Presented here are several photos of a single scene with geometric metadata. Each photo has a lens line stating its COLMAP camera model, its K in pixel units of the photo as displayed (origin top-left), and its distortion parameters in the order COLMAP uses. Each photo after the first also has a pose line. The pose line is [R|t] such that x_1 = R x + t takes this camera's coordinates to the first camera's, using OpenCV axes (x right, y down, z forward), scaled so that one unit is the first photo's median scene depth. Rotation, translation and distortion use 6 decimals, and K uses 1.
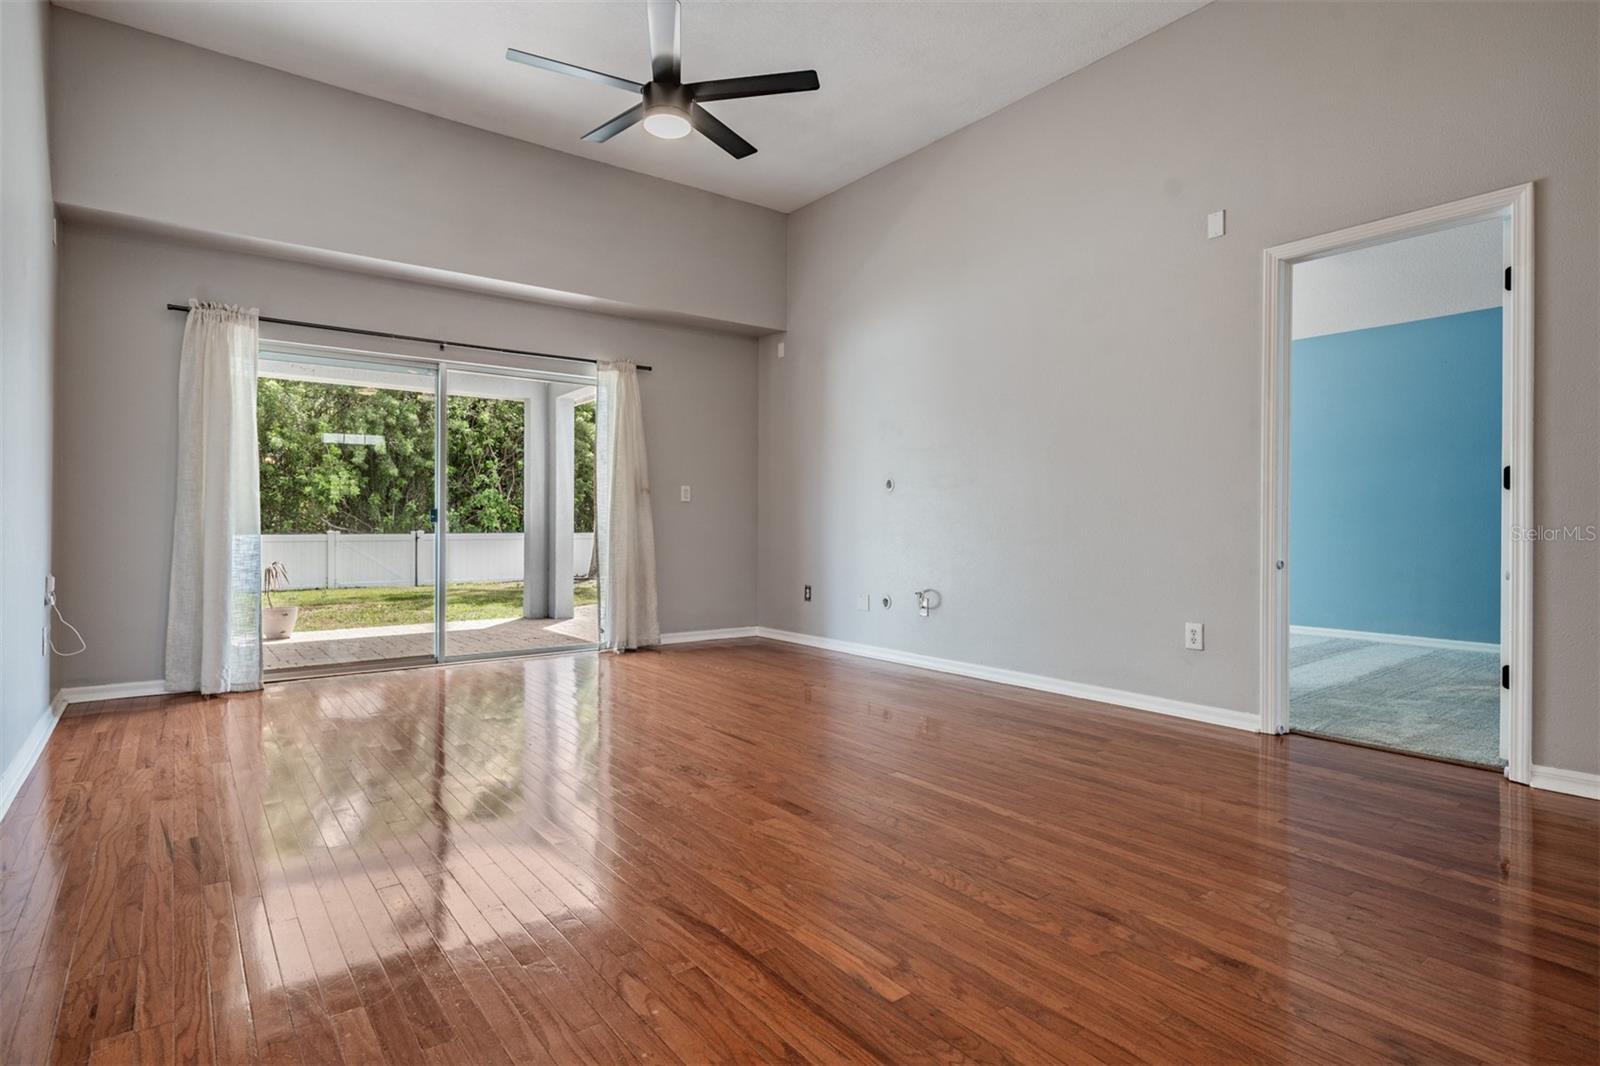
lens RADIAL K [[818.4, 0, 801.3], [0, 818.4, 524.8], [0, 0, 1]] dist [0.001537, 0.000159]
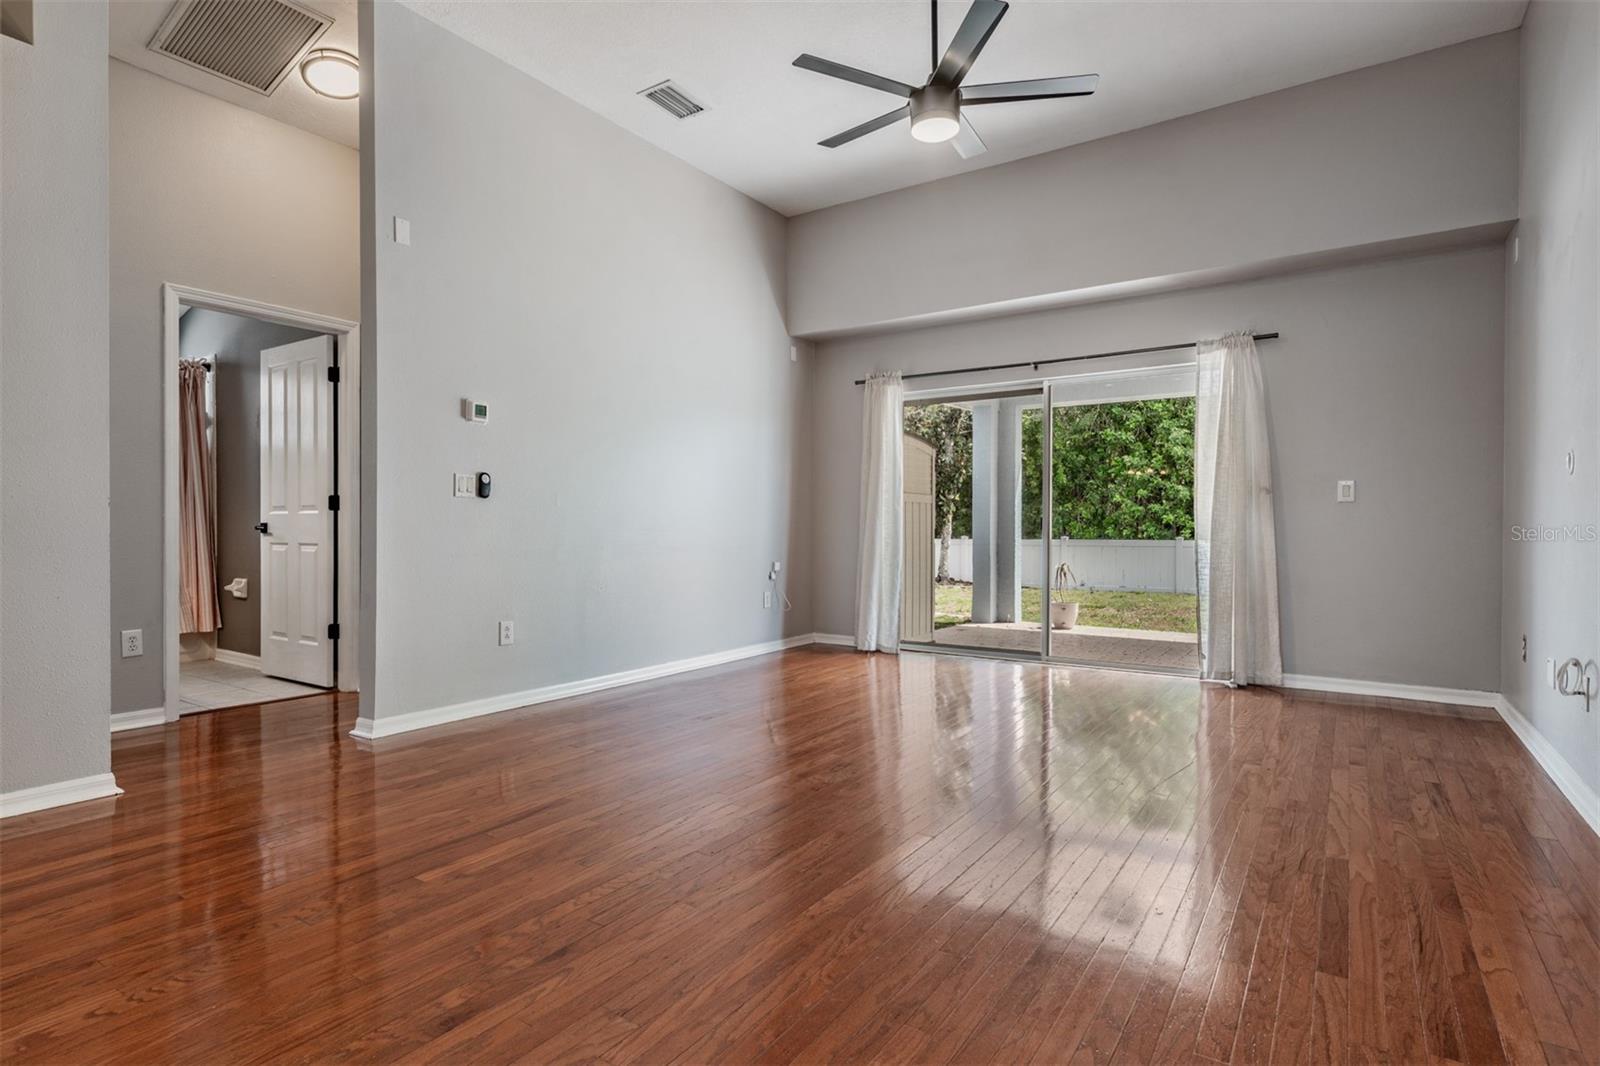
lens RADIAL K [[832.3, 0, 794.9], [0, 832.3, 524.3], [0, 0, 1]] dist [0.003195, 0.000746]
pose [[0.312056, -0.004893, -0.950051, 0.596359], [-0.003683, 0.999973, -0.006360, -0.002191], [0.950057, 0.005483, 0.312029, 0.422471]]
